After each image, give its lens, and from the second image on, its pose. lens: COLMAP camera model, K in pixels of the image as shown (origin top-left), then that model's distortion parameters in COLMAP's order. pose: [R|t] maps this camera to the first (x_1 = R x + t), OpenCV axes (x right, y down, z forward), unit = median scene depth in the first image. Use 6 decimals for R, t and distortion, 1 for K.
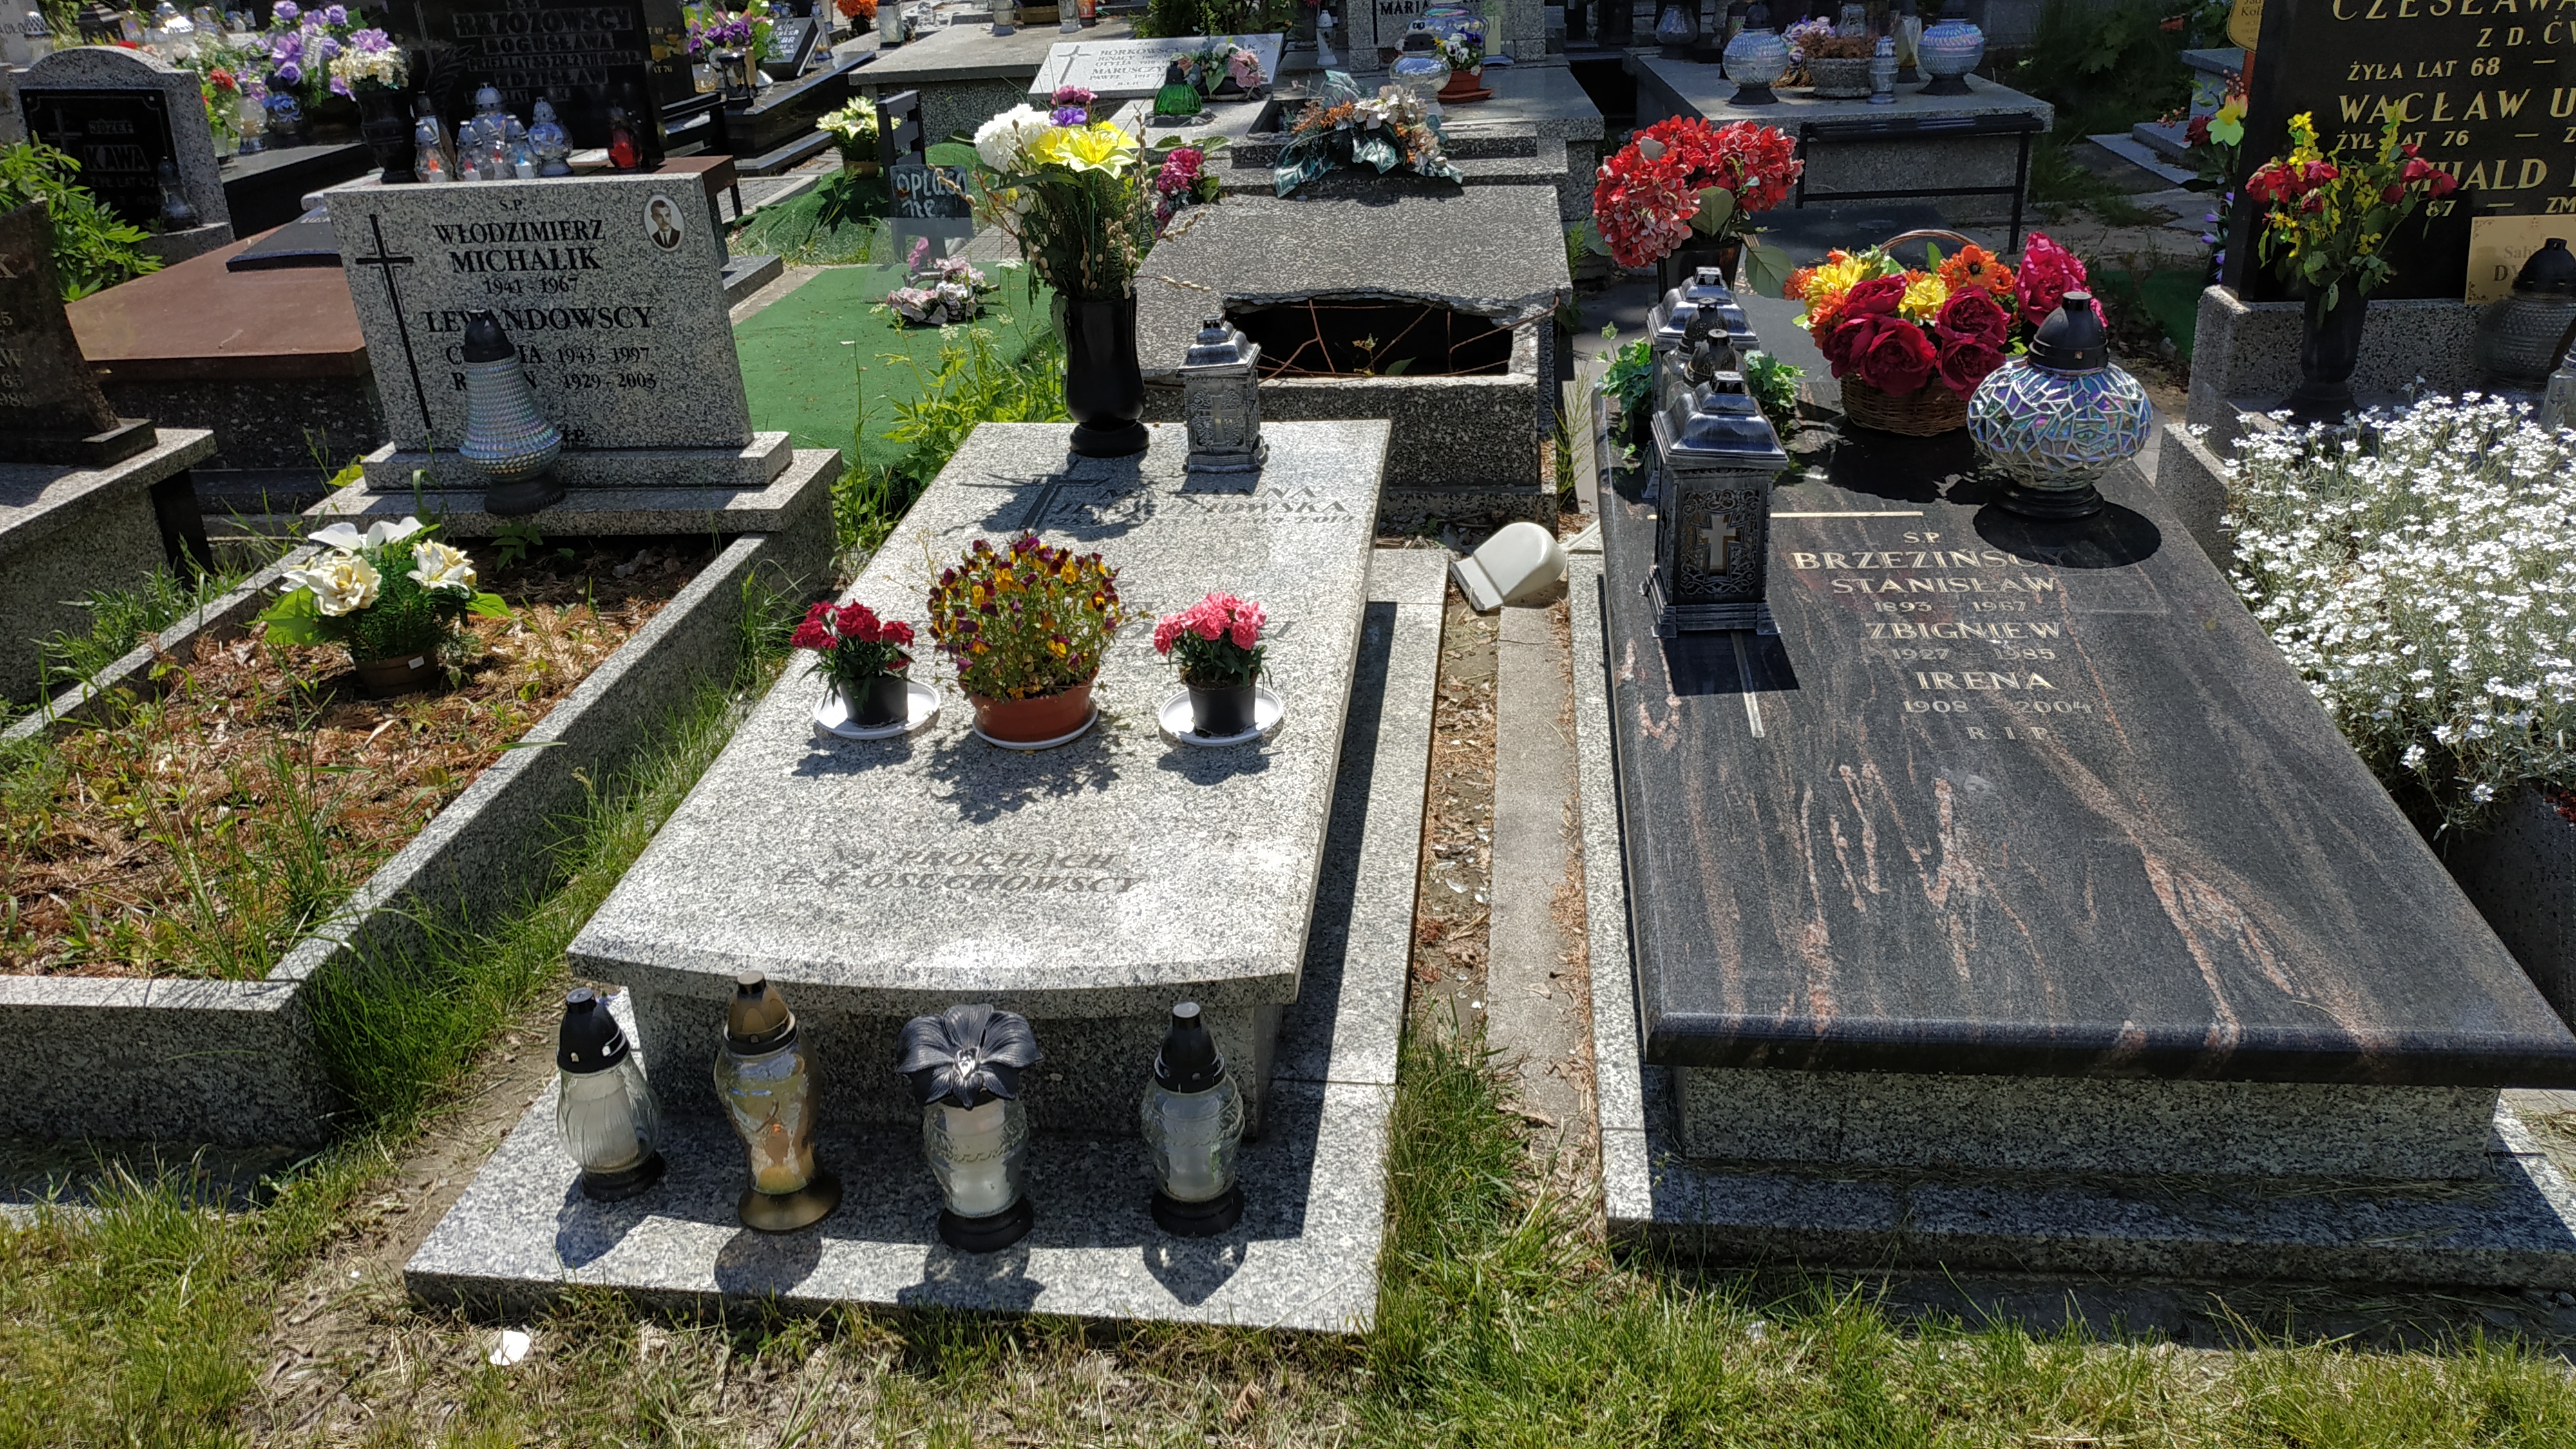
lens RADIAL K [[1898.1, 0, 1288.0], [0, 1898.1, 724.5], [0, 0, 1]] dist [0.055822, -0.126799]
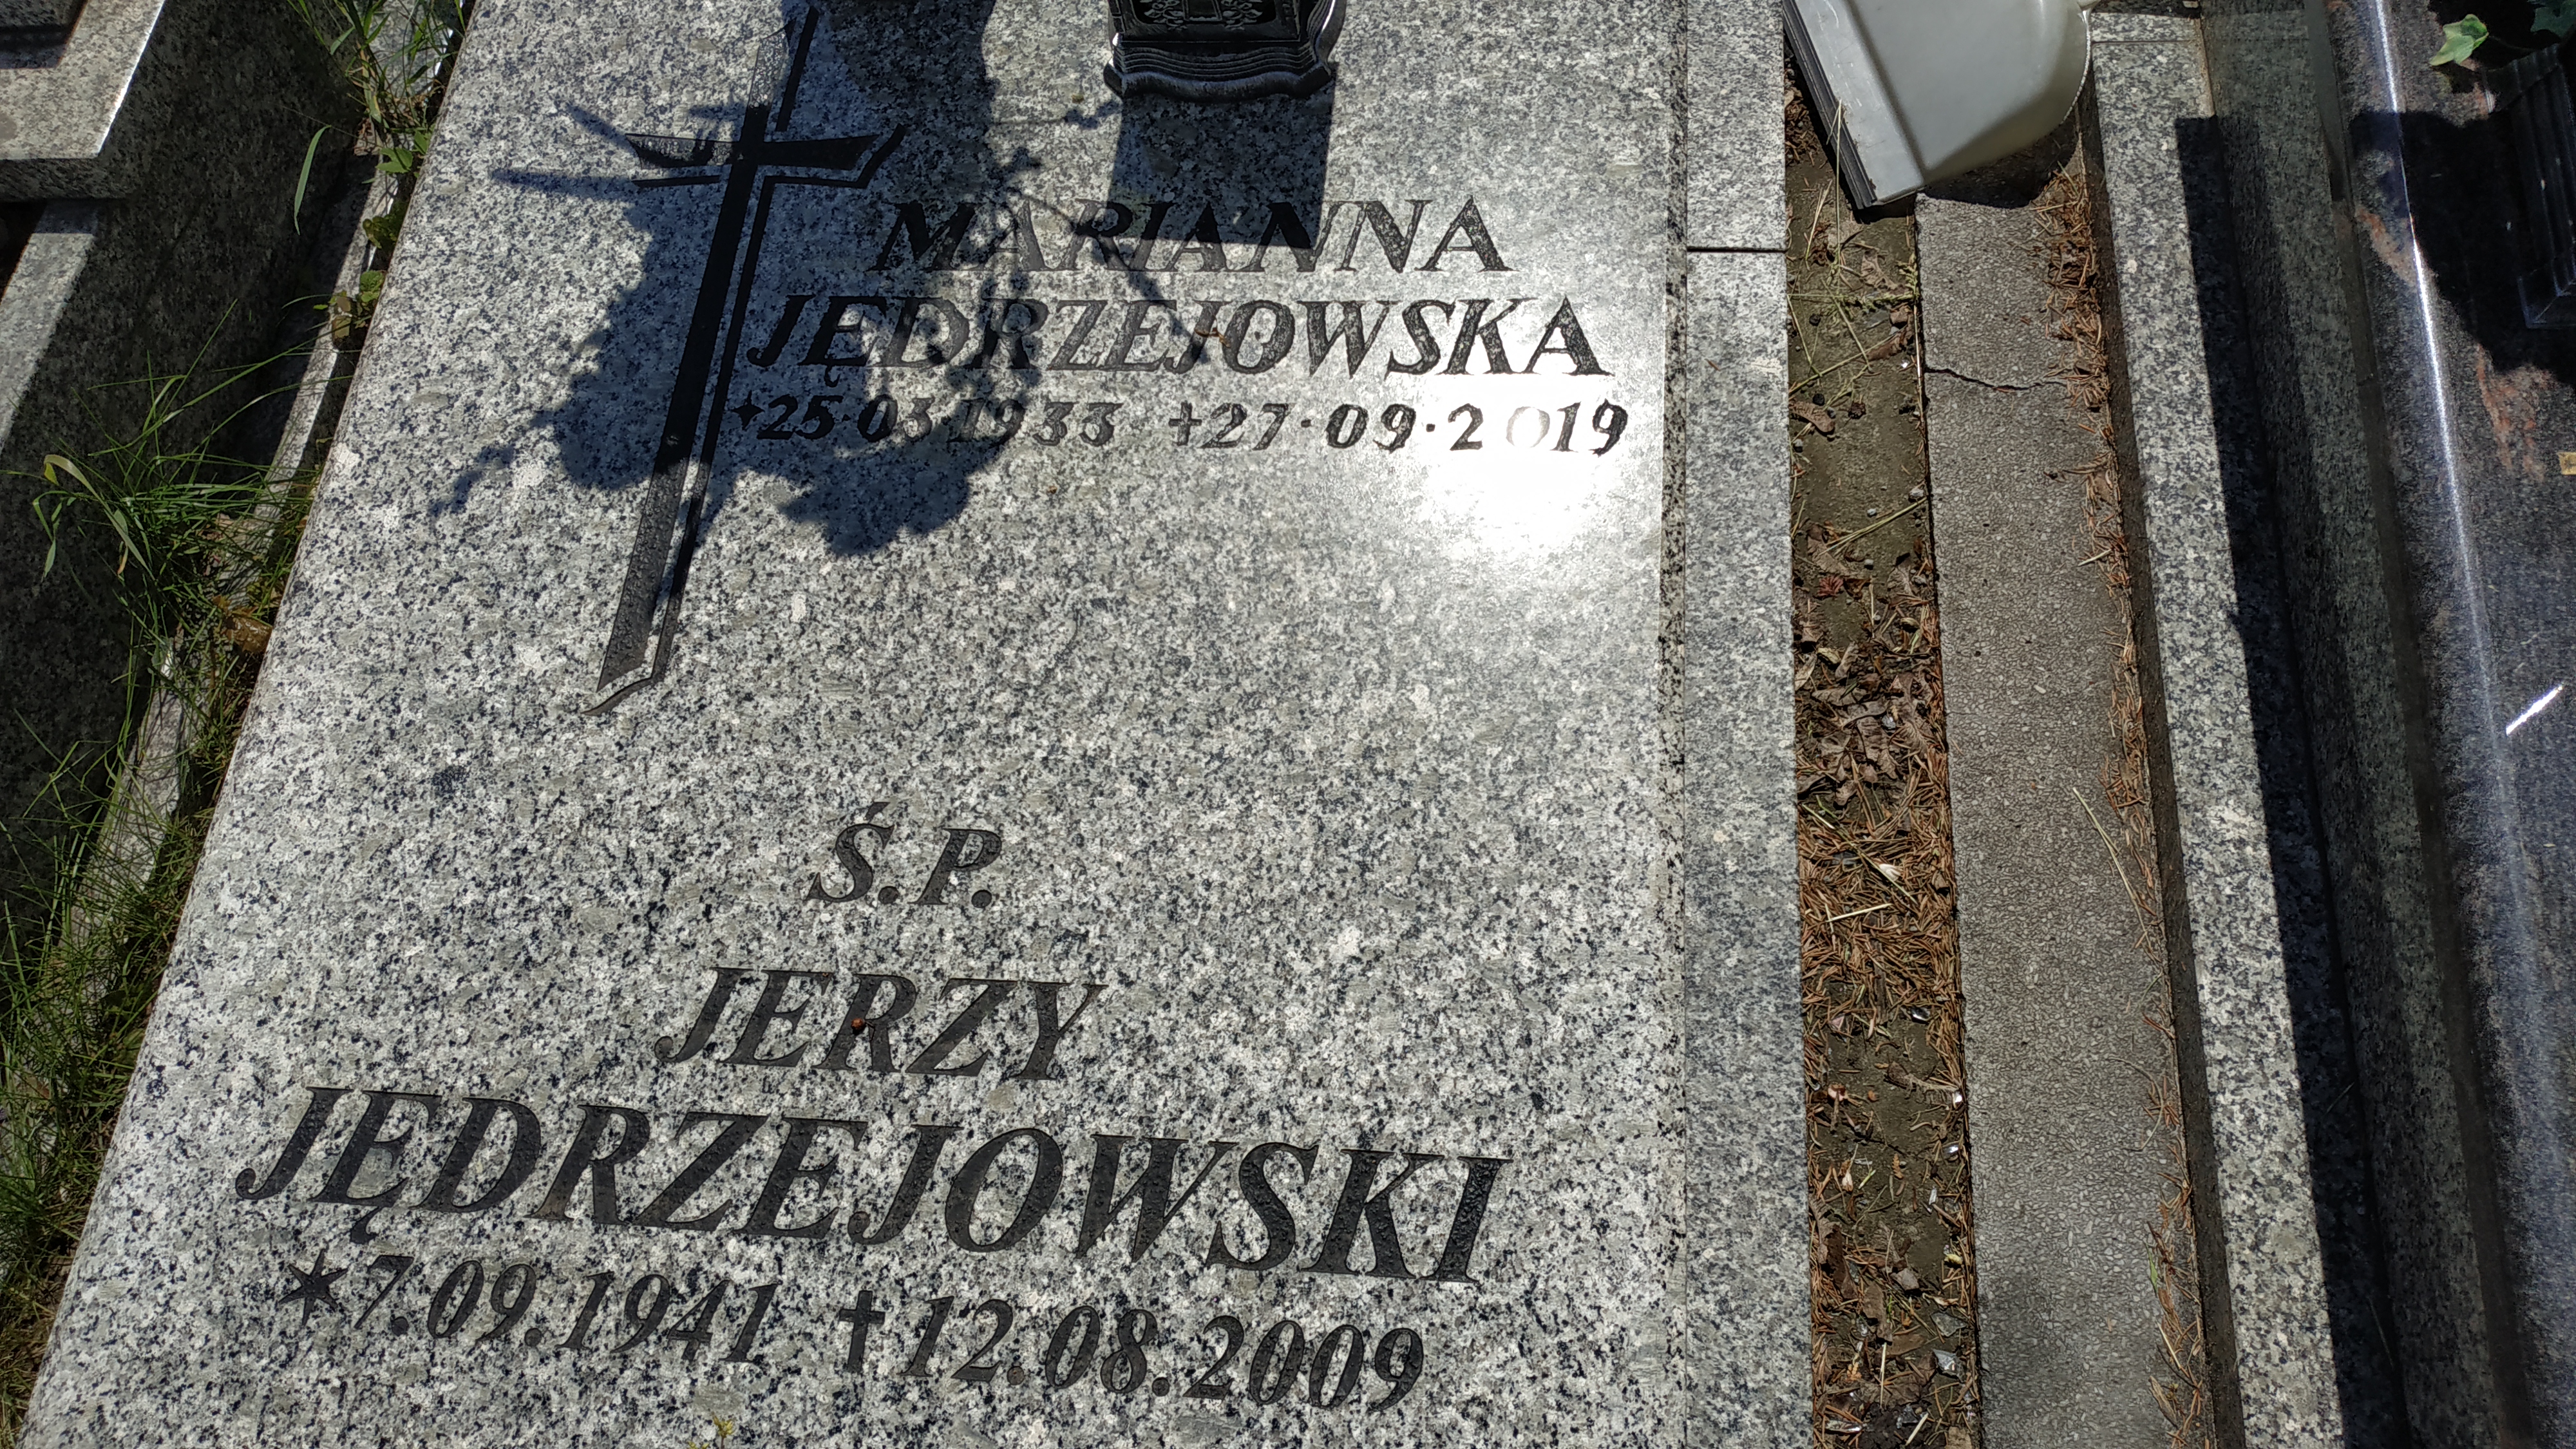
lens RADIAL K [[1898.1, 0, 1288.0], [0, 1898.1, 724.5], [0, 0, 1]] dist [0.055822, -0.126799]
pose [[0.997915, -0.046174, -0.045094, -0.012035], [0.064312, 0.770215, 0.634533, -0.274419], [0.005433, -0.636110, 0.771579, 0.679440]]
